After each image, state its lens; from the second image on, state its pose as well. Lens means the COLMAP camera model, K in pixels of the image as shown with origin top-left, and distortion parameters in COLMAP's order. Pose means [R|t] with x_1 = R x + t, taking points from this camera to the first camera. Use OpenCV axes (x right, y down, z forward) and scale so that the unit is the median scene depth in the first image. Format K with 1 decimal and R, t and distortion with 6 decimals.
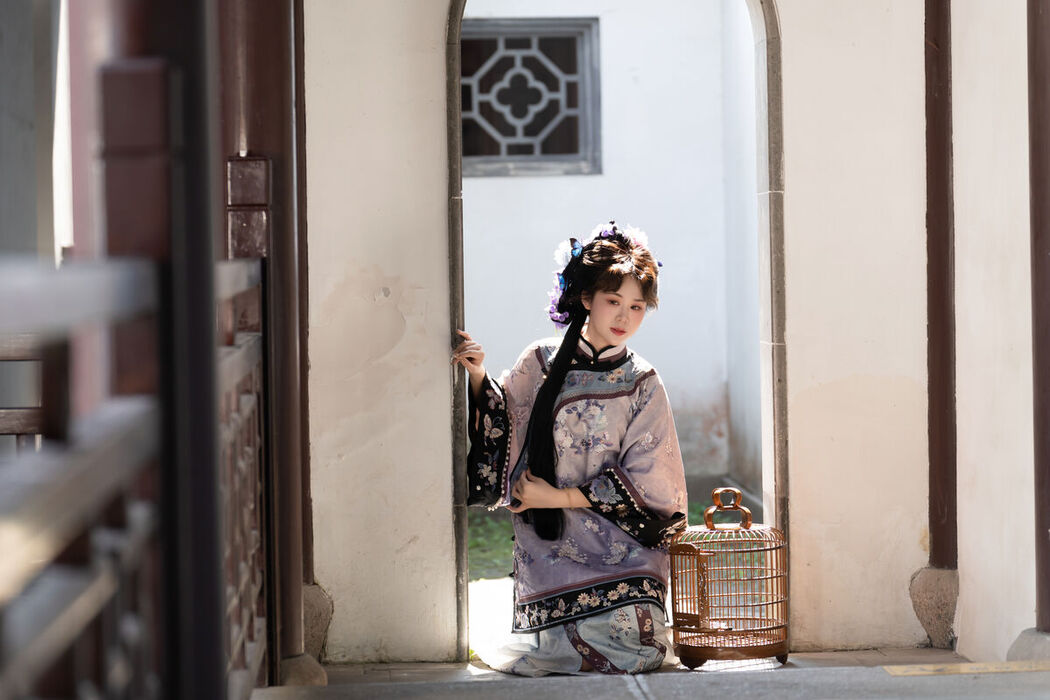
lens RADIAL K [[3181.6, 0, 524.7], [0, 3181.6, 326.8], [0, 0, 1]] dist [0.310386, -0.669703]
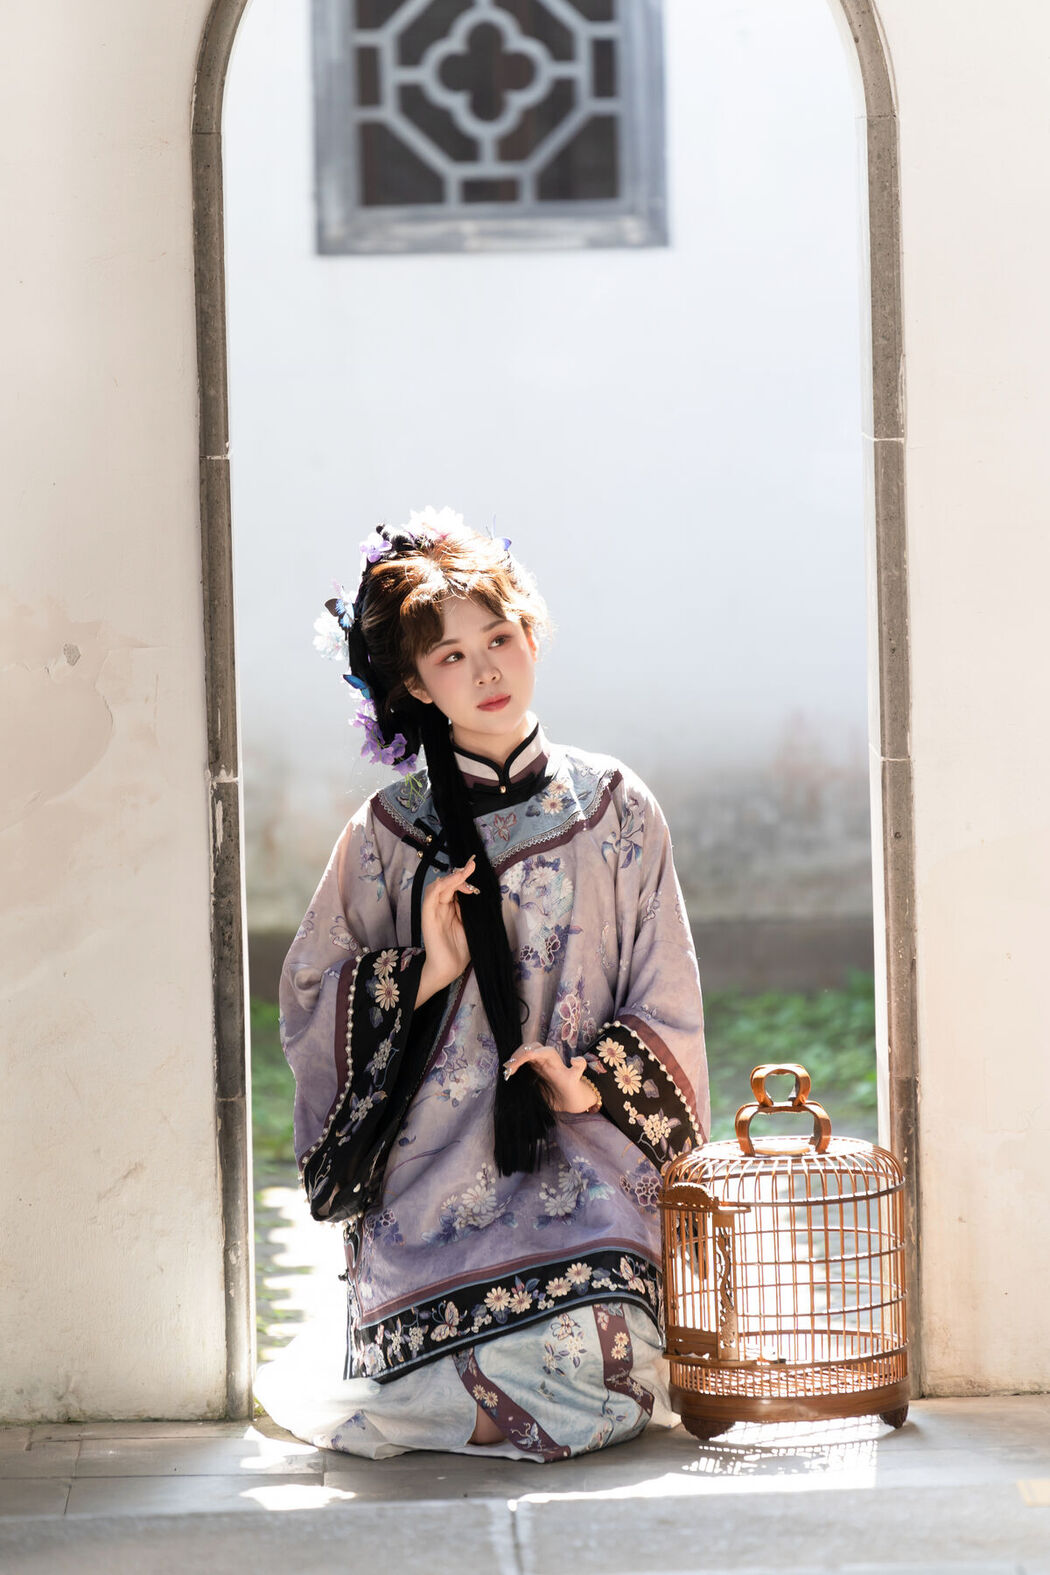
lens RADIAL K [[8286.2, 0, 525.0], [0, 8286.2, 787.5], [0, 0, 1]] dist [0.434469, -12.324078]
pose [[0.998578, -0.002344, -0.053257, 0.090505], [0.006603, 0.996778, 0.079939, -0.089942], [0.052898, -0.080177, 0.995376, -0.237420]]
